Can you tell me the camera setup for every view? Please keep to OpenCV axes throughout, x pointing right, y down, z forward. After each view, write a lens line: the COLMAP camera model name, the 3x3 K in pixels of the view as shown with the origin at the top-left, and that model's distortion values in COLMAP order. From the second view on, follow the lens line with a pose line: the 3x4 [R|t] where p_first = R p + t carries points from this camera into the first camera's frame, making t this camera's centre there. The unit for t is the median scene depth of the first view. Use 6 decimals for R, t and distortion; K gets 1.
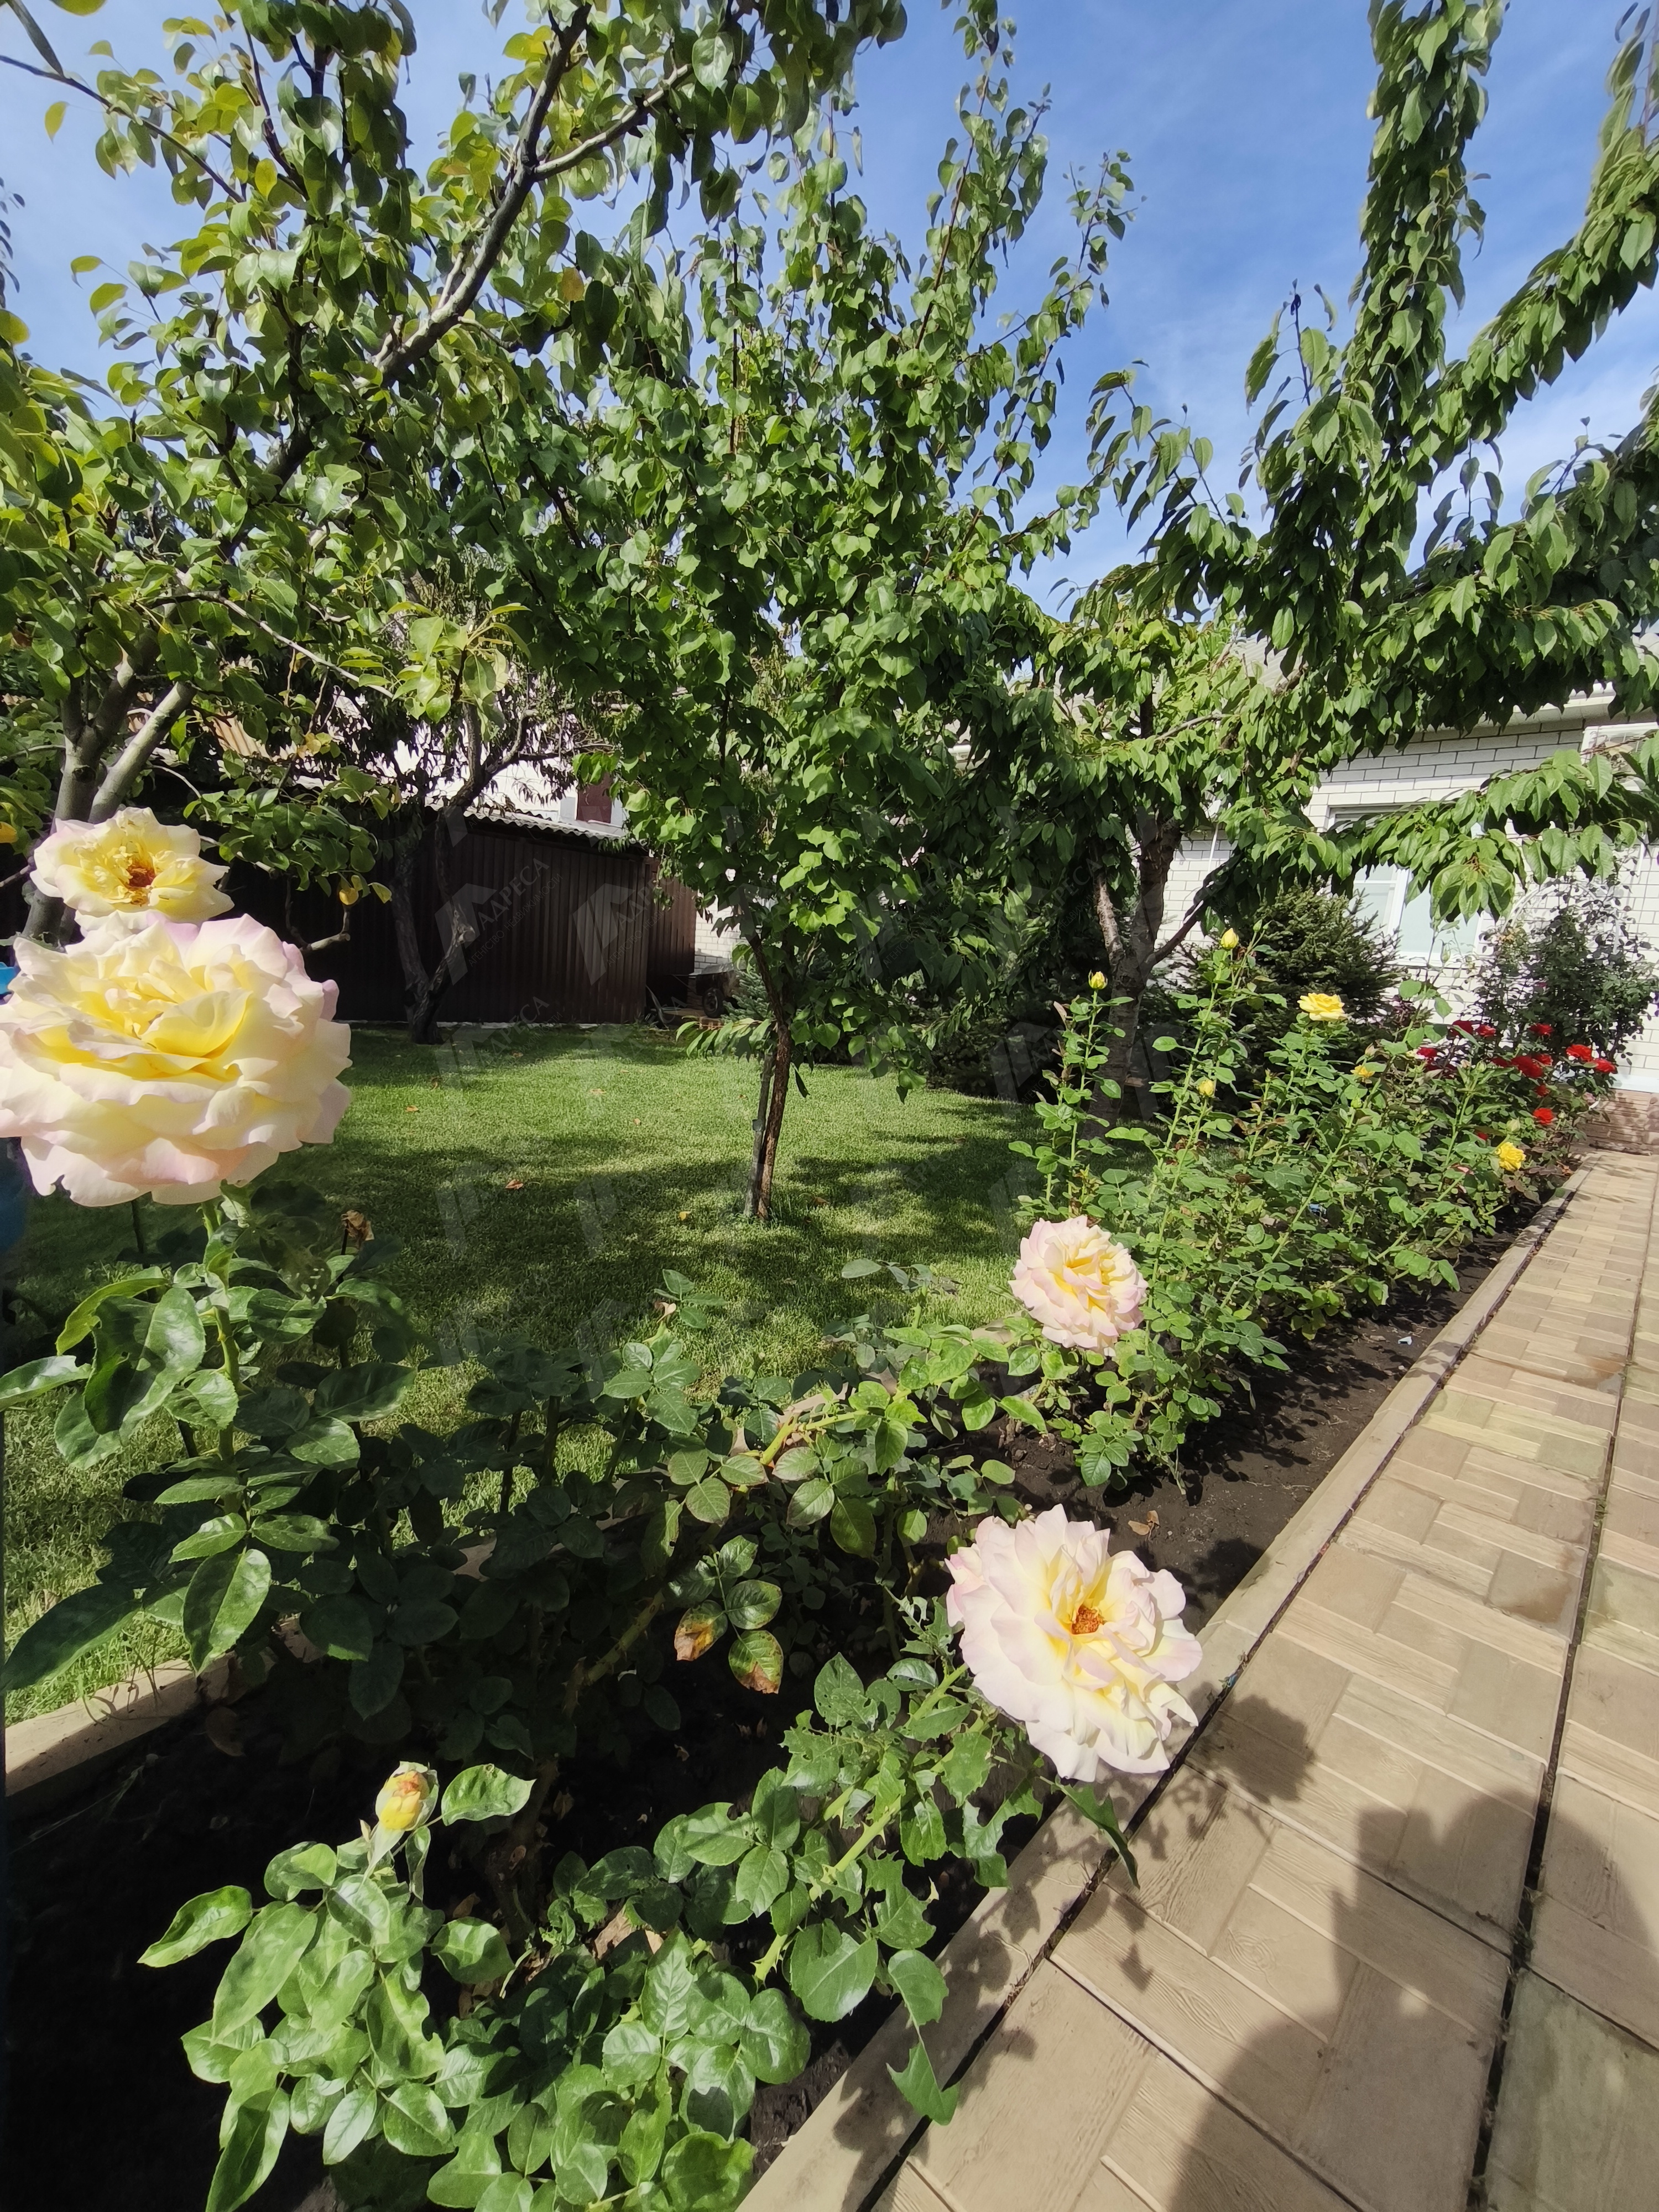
lens RADIAL K [[915.6, 0, 833.5], [0, 915.6, 1080.1], [0, 0, 1]] dist [-0.003517, -0.000087]
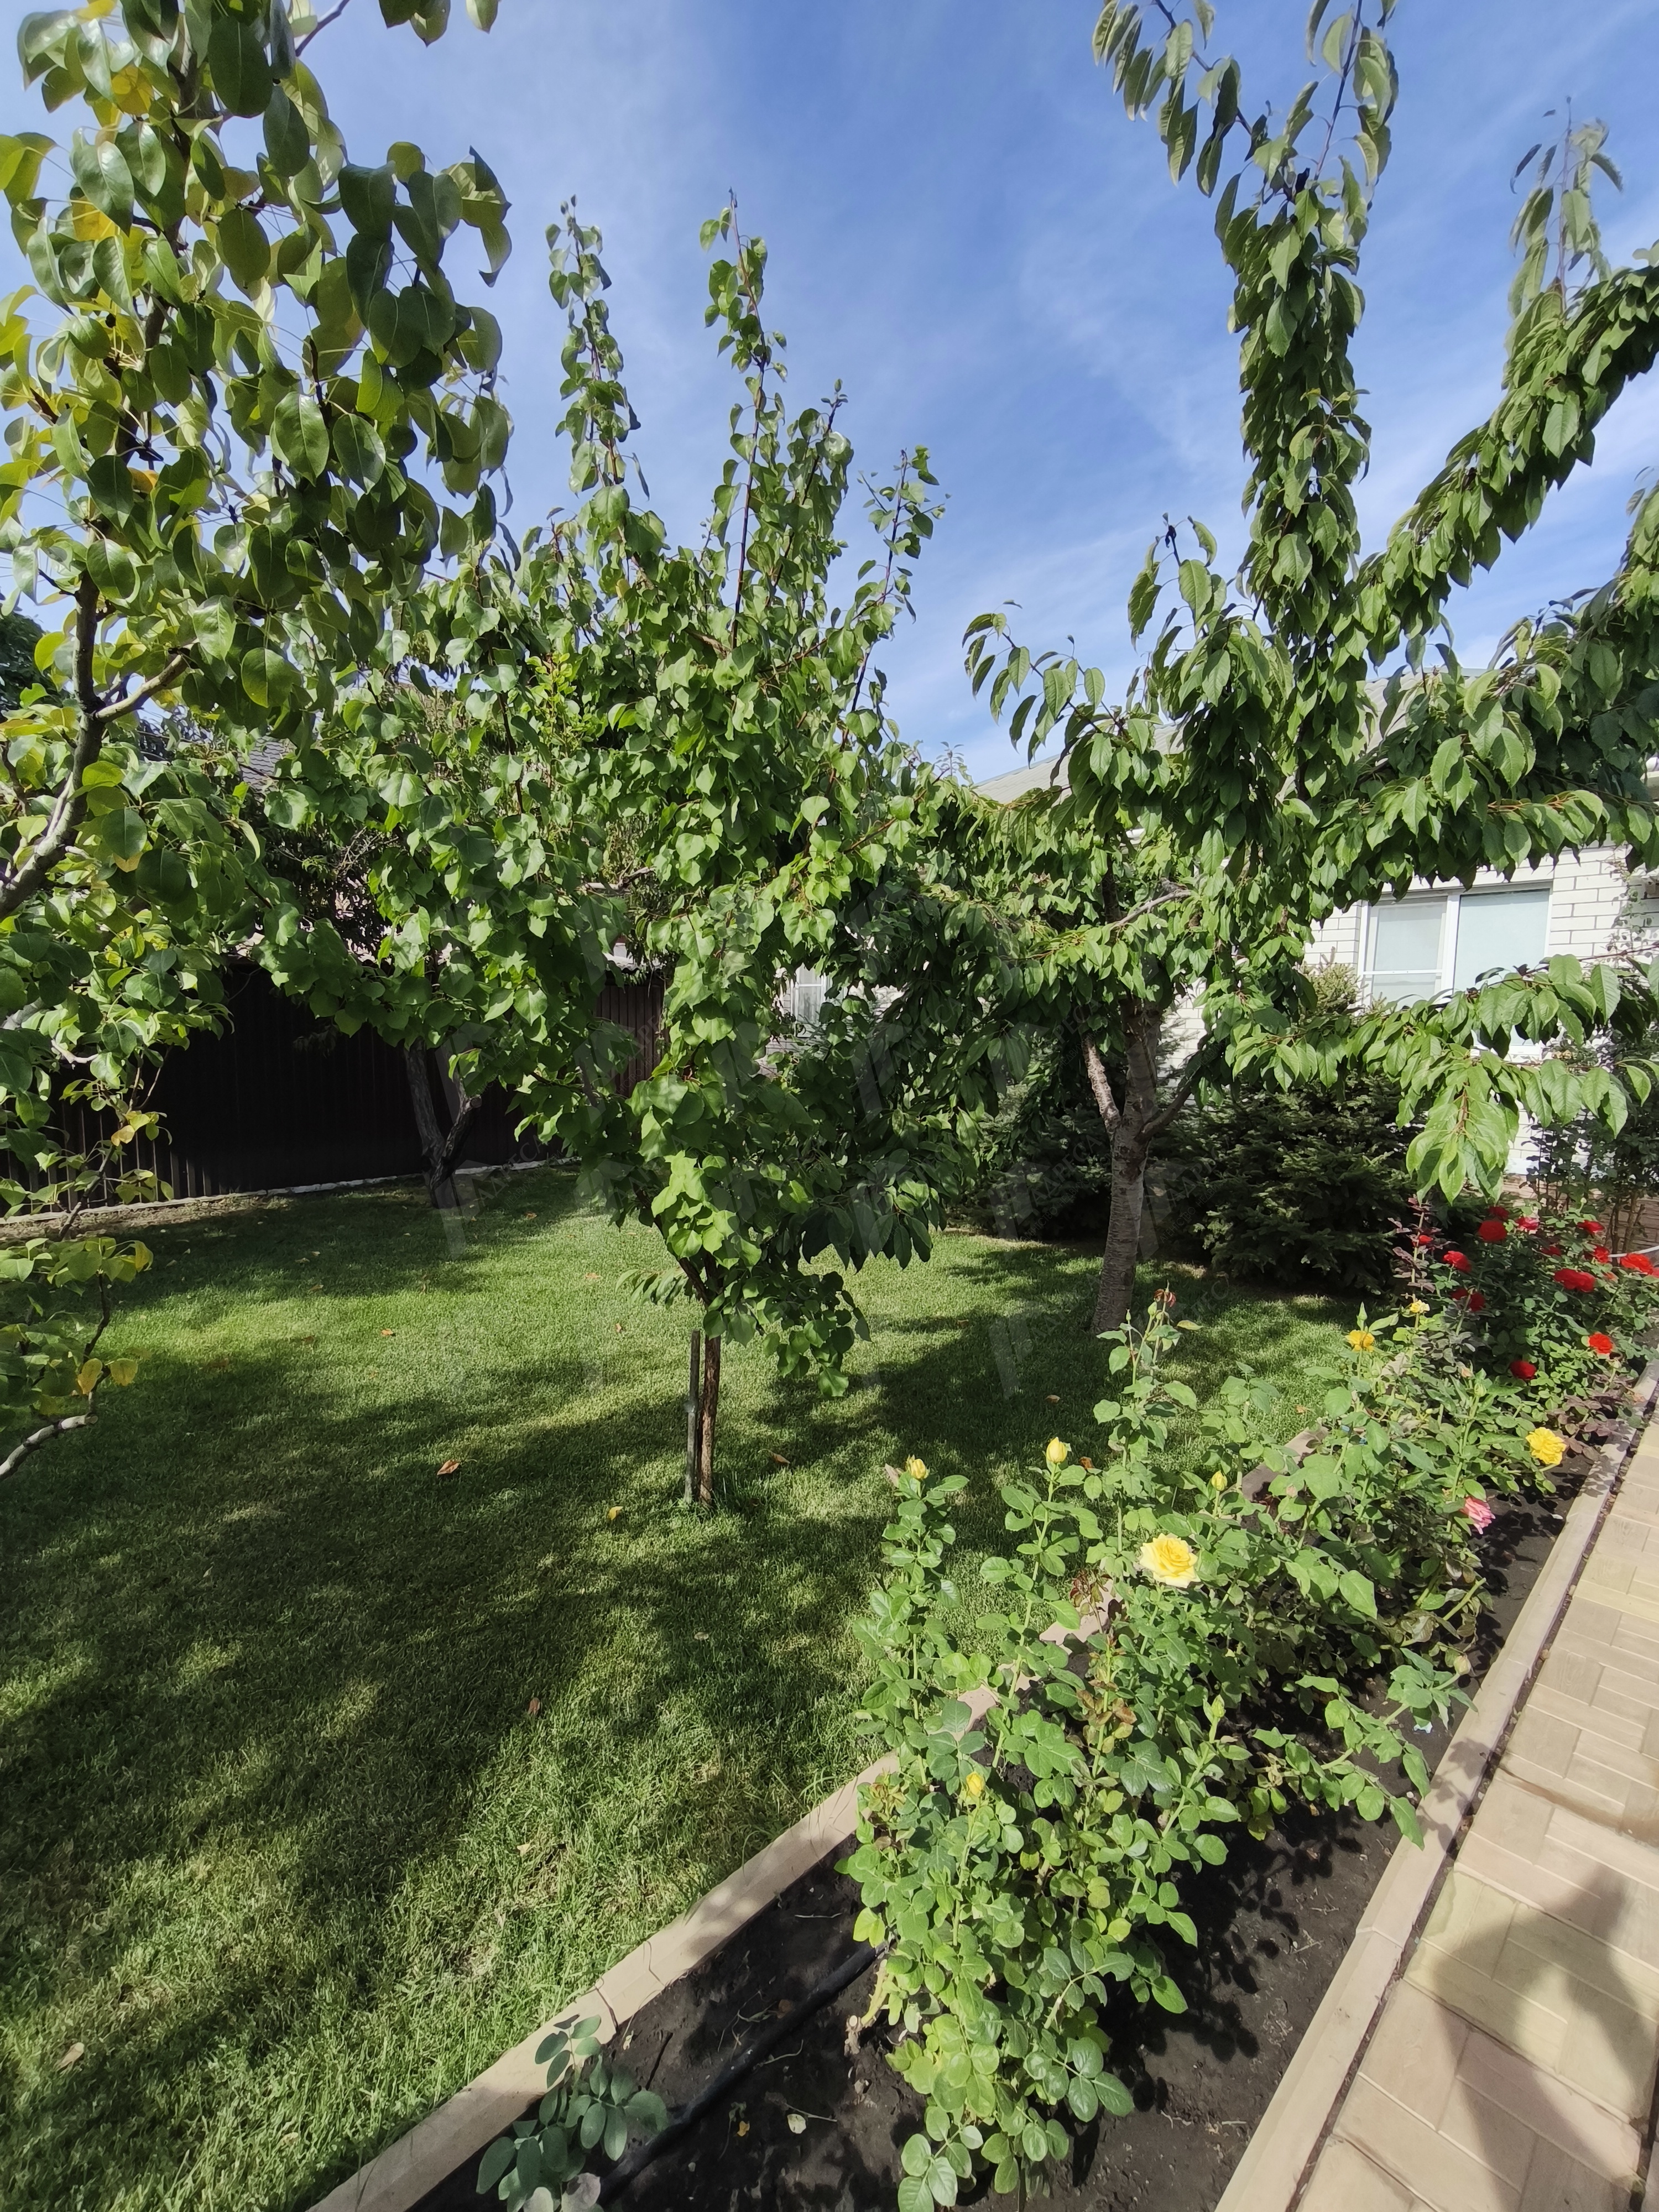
lens RADIAL K [[915.6, 0, 833.5], [0, 915.6, 1080.1], [0, 0, 1]] dist [-0.003517, -0.000087]
pose [[0.994501, -0.070704, -0.077257, 0.183281], [0.065786, 0.995750, -0.064457, -0.246422], [0.081486, 0.059020, 0.994925, 0.095886]]
